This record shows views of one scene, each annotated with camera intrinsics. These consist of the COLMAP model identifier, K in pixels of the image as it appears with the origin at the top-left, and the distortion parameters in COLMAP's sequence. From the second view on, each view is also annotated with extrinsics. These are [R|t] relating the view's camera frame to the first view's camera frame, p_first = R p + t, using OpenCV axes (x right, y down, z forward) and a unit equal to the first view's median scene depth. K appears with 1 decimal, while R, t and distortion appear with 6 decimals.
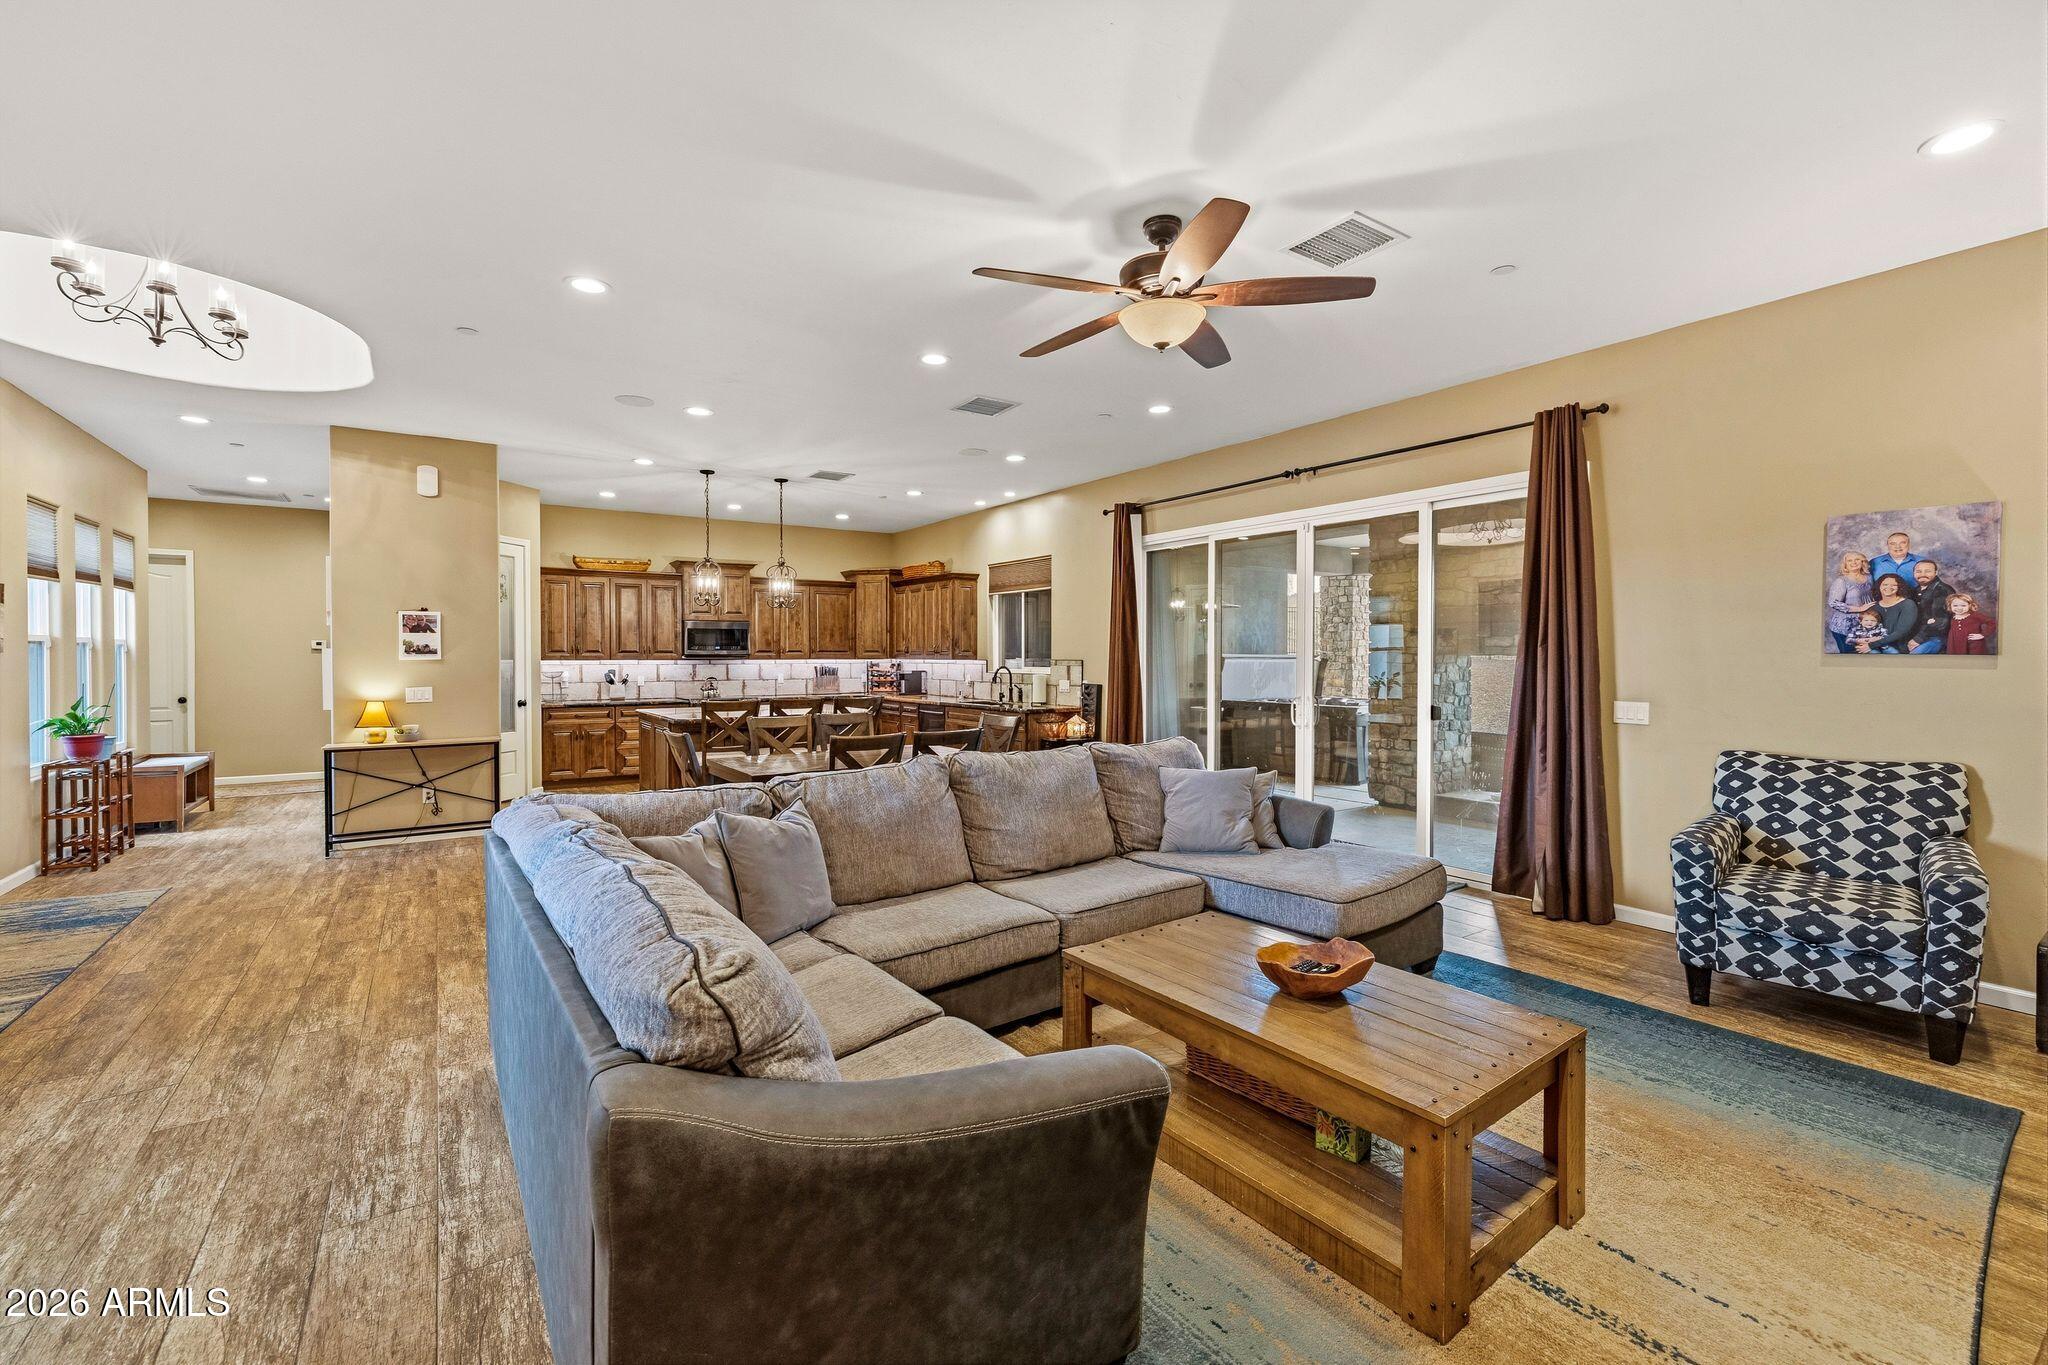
lens RADIAL K [[827.9, 0, 1024.4], [0, 827.9, 669.9], [0, 0, 1]] dist [0.007048, -0.000253]
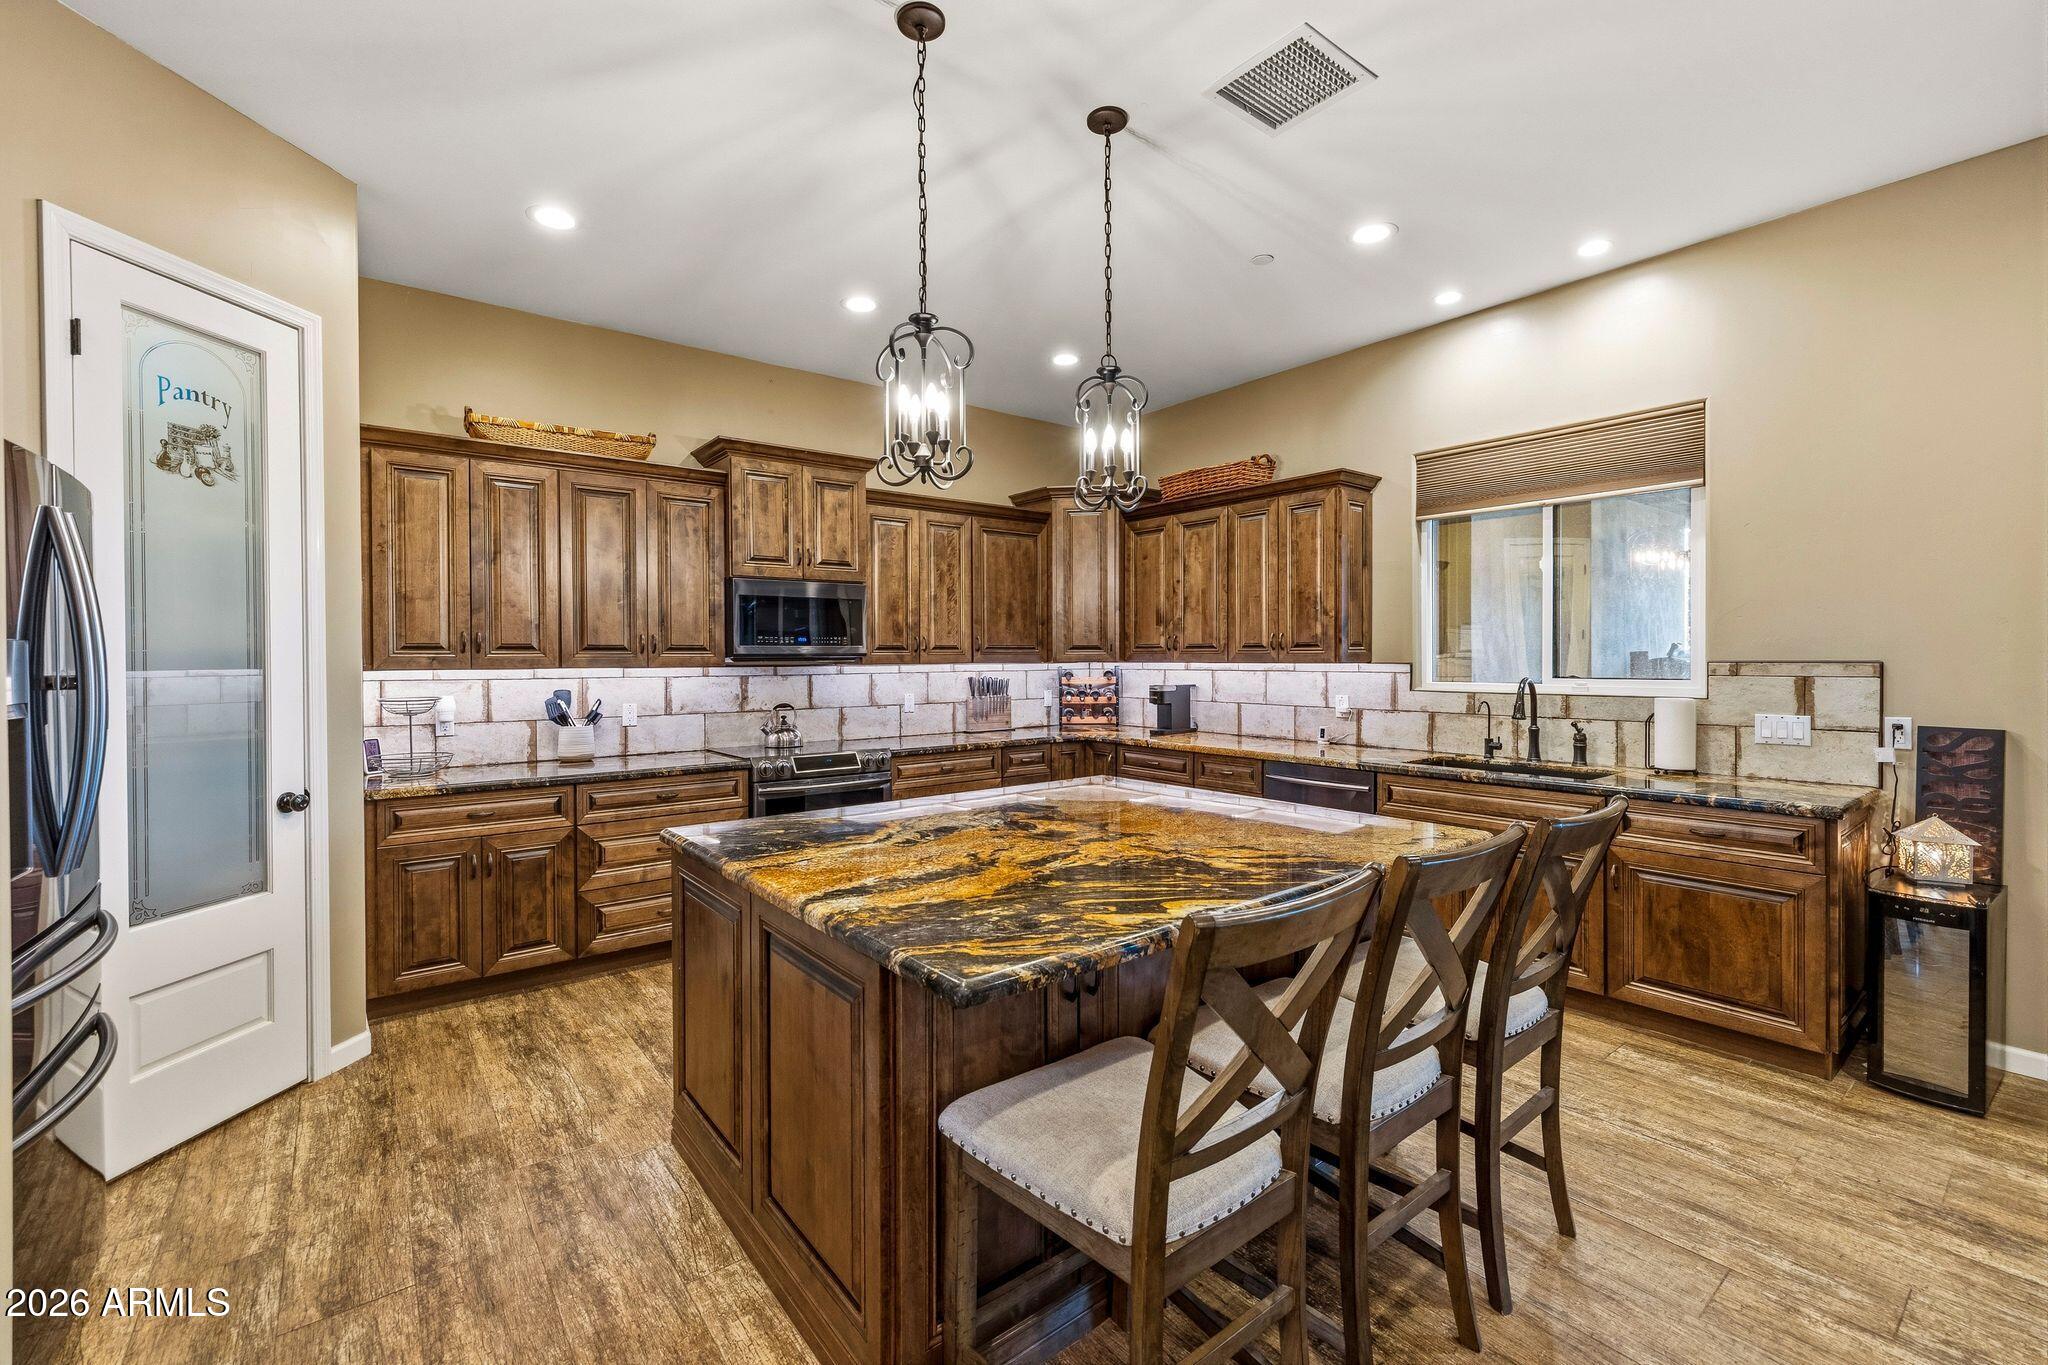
lens RADIAL K [[827.9, 0, 1020.2], [0, 827.9, 670.2], [0, 0, 1]] dist [0.007048, -0.000253]
pose [[0.997884, -0.005793, 0.064758, -0.288780], [0.006053, 0.999974, -0.003810, -0.007774], [-0.064734, 0.004194, 0.997894, 0.556489]]
